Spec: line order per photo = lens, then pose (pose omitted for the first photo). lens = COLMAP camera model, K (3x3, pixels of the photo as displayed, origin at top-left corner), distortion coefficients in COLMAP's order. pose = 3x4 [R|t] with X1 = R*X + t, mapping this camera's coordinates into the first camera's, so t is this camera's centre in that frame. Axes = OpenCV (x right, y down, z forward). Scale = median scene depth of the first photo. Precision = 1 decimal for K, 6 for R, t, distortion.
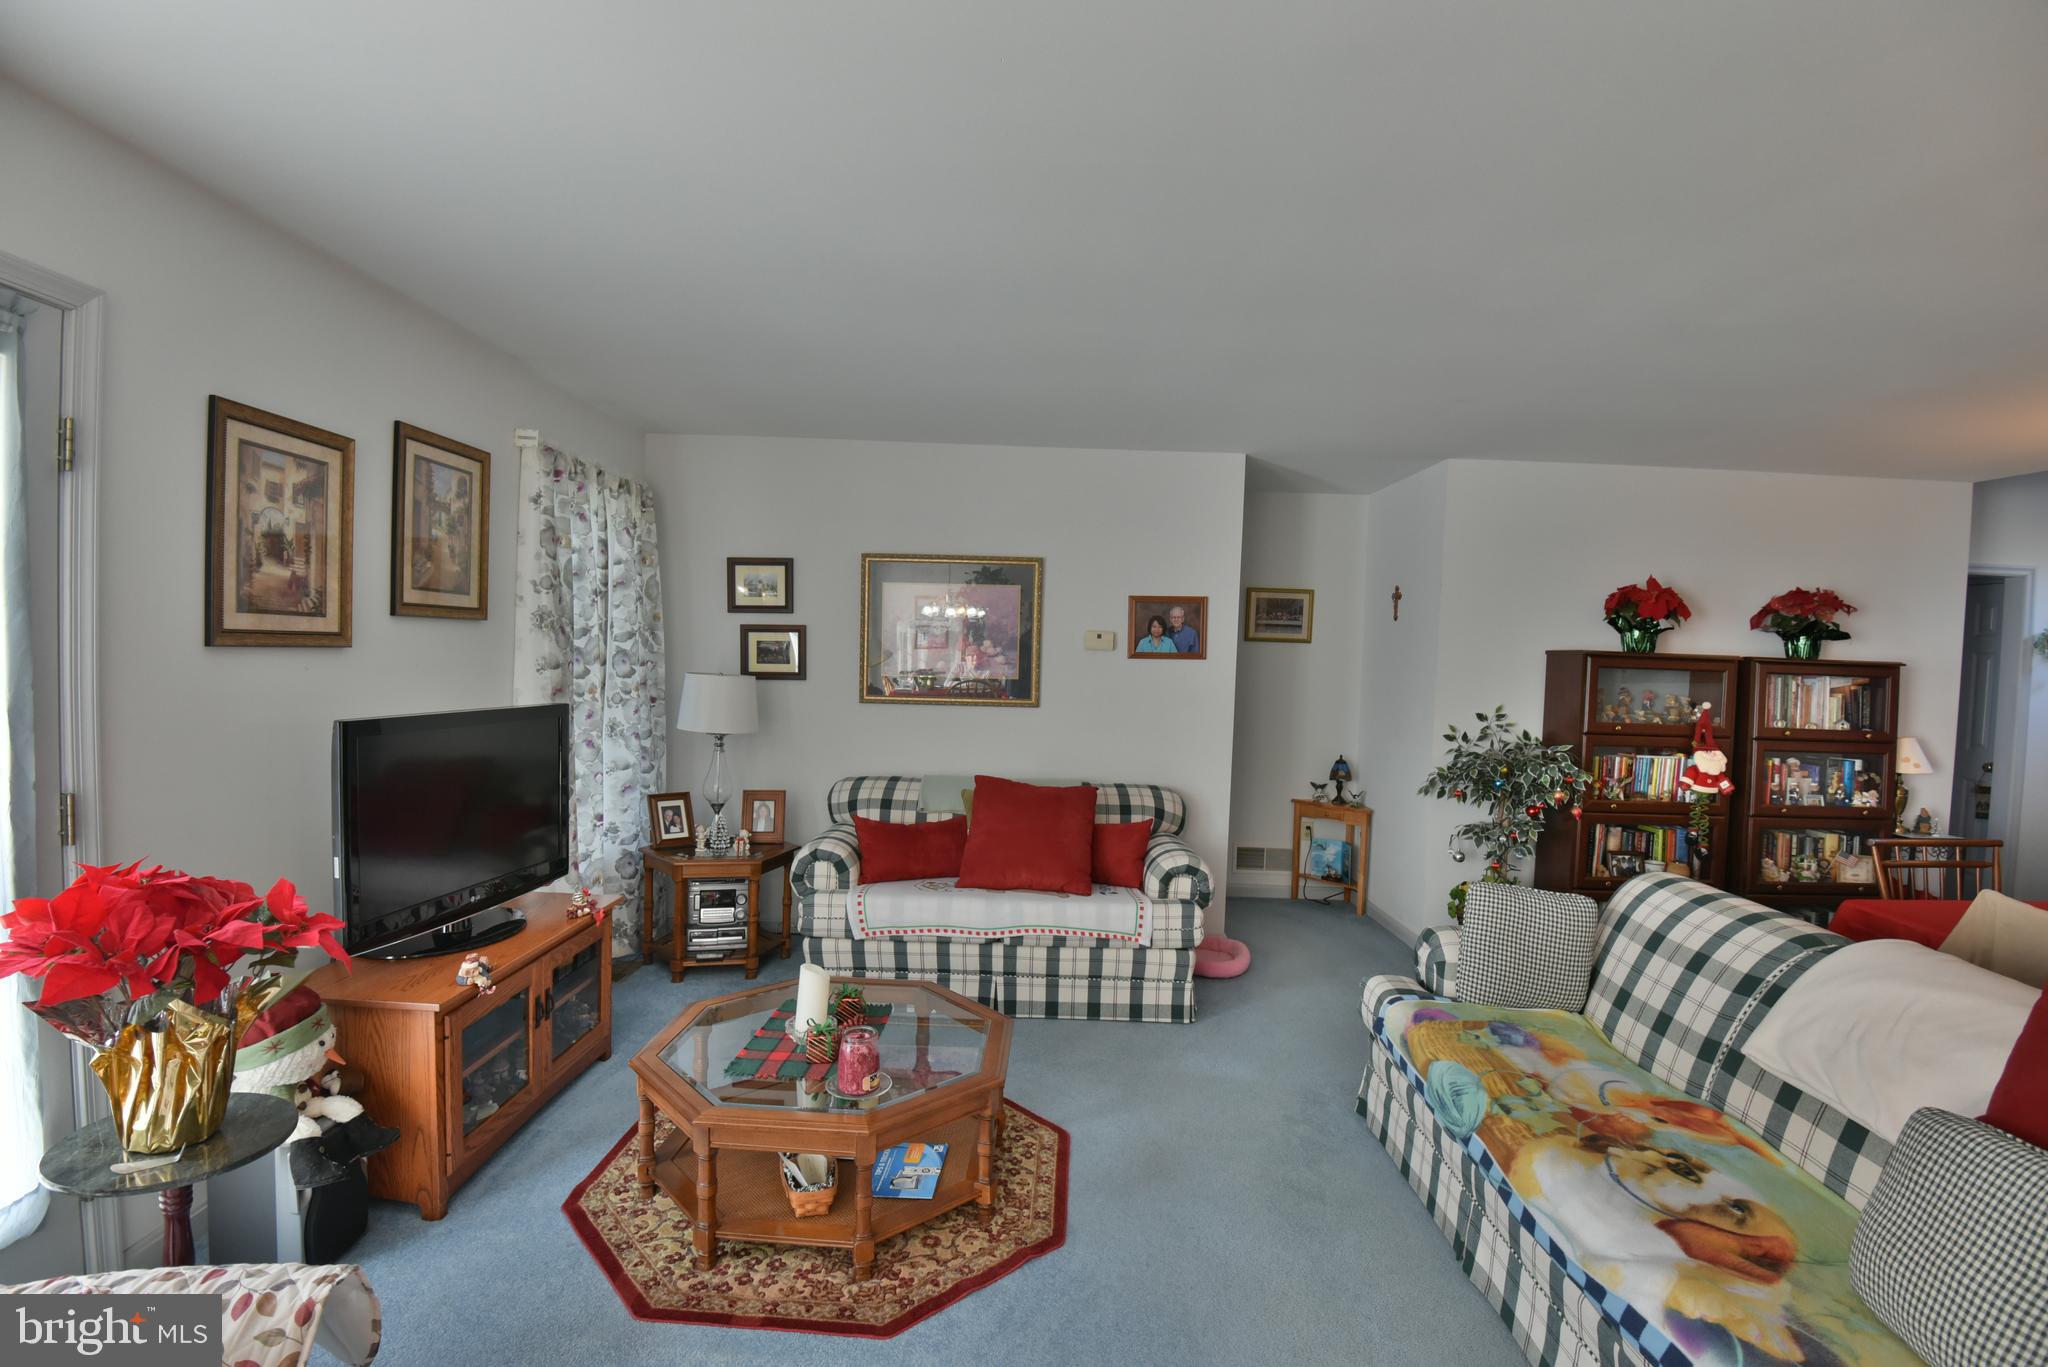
lens RADIAL K [[949.8, 0, 1025.4], [0, 949.8, 695.4], [0, 0, 1]] dist [-0.005376, -0.027306]
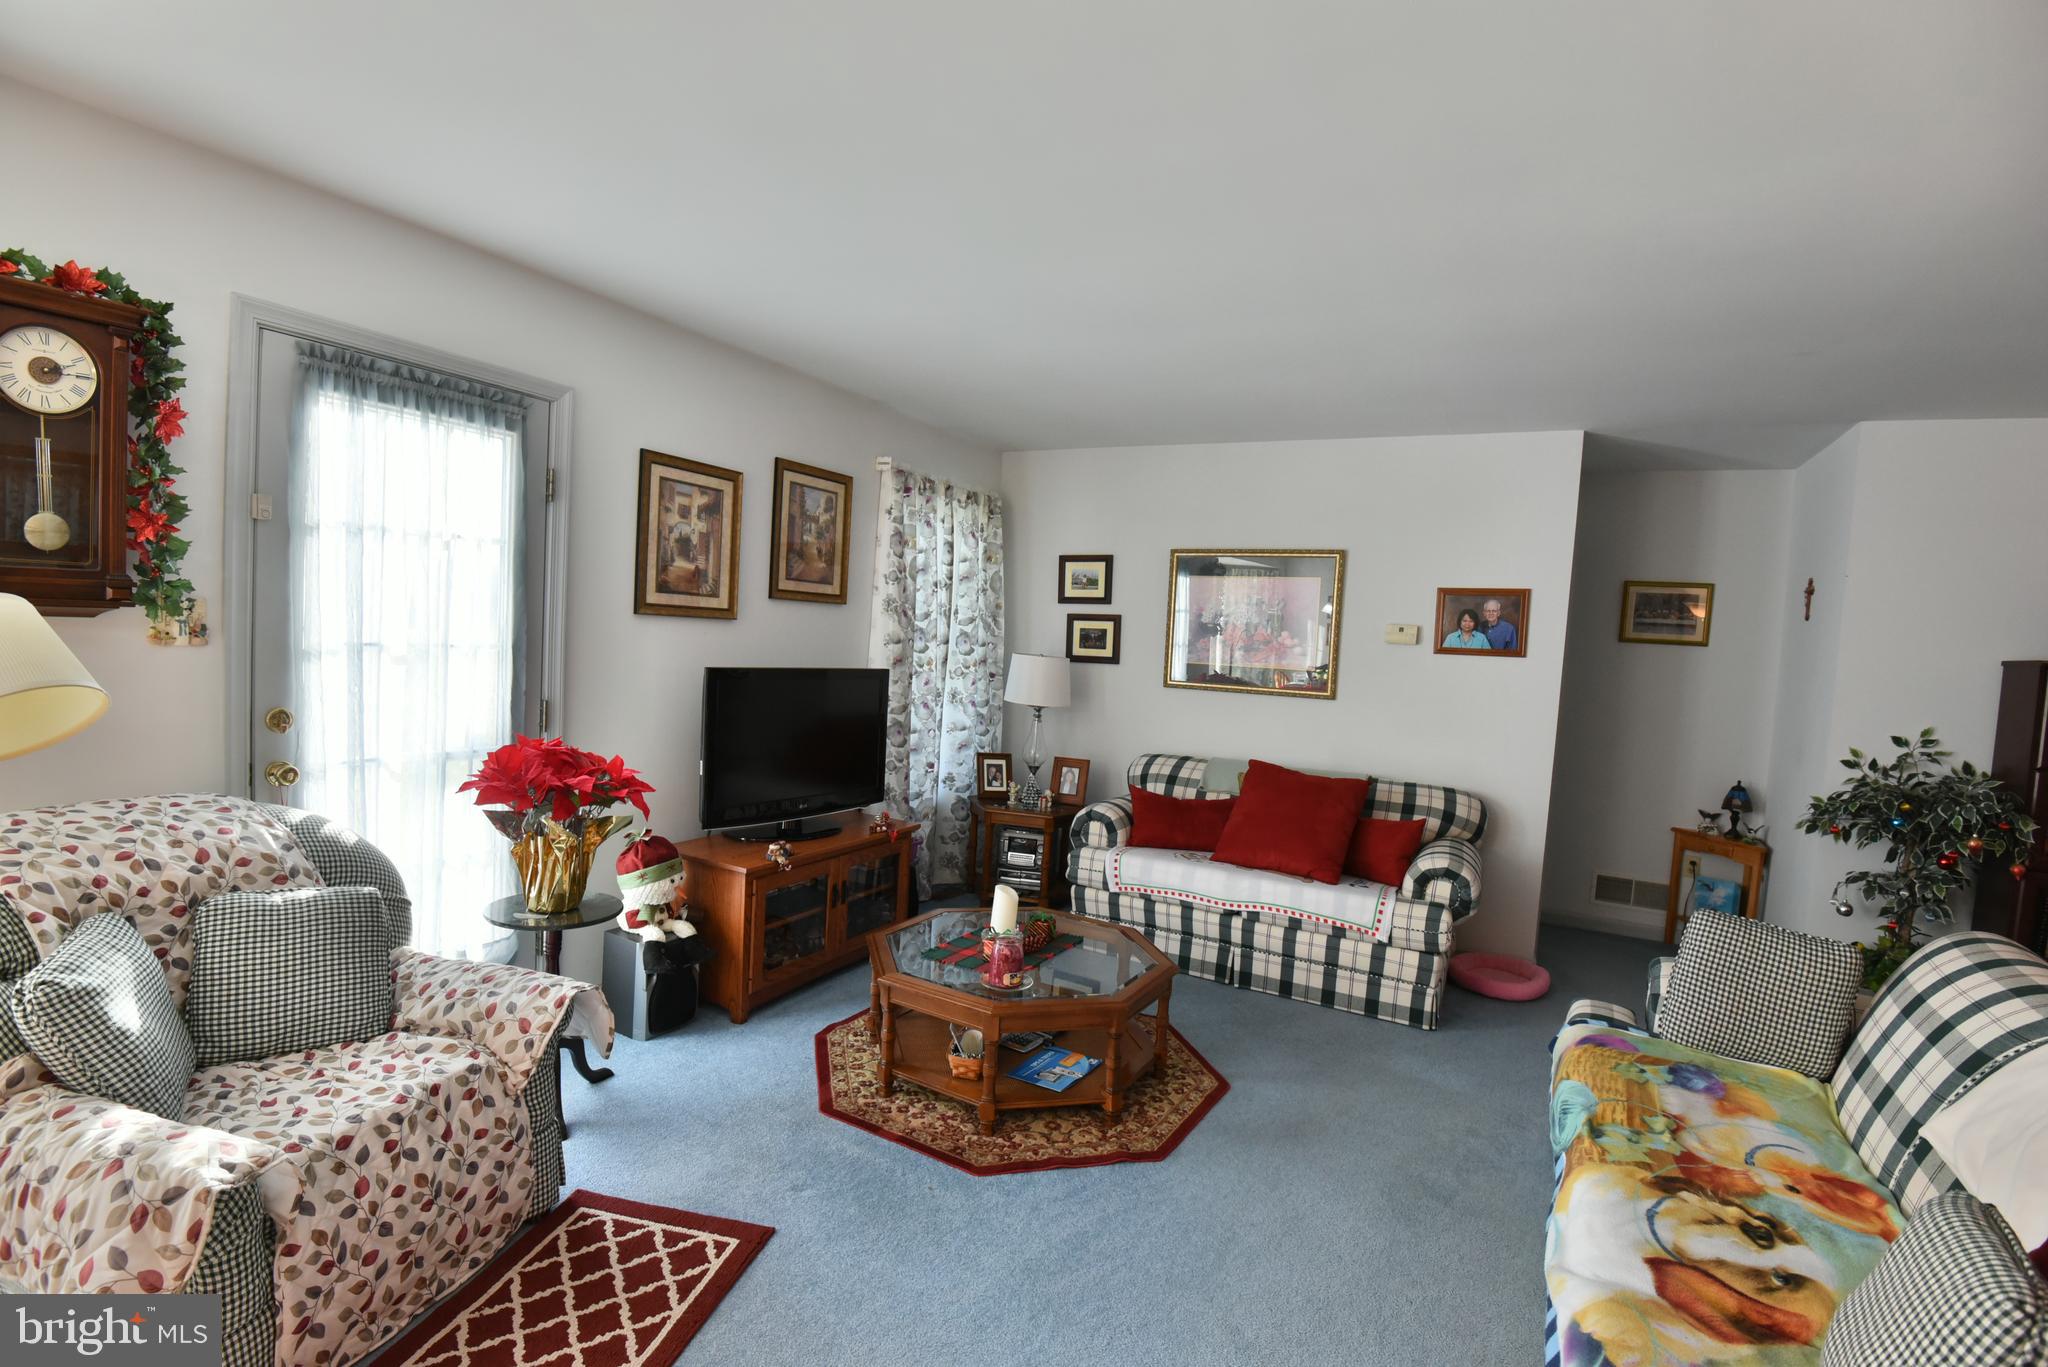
lens RADIAL K [[949.8, 0, 1025.4], [0, 949.8, 695.4], [0, 0, 1]] dist [-0.005376, -0.027306]
pose [[0.881807, 0.050880, -0.468858, 0.244537], [-0.052154, 0.998586, 0.010277, 0.018292], [0.468718, 0.015390, 0.883214, -0.043475]]
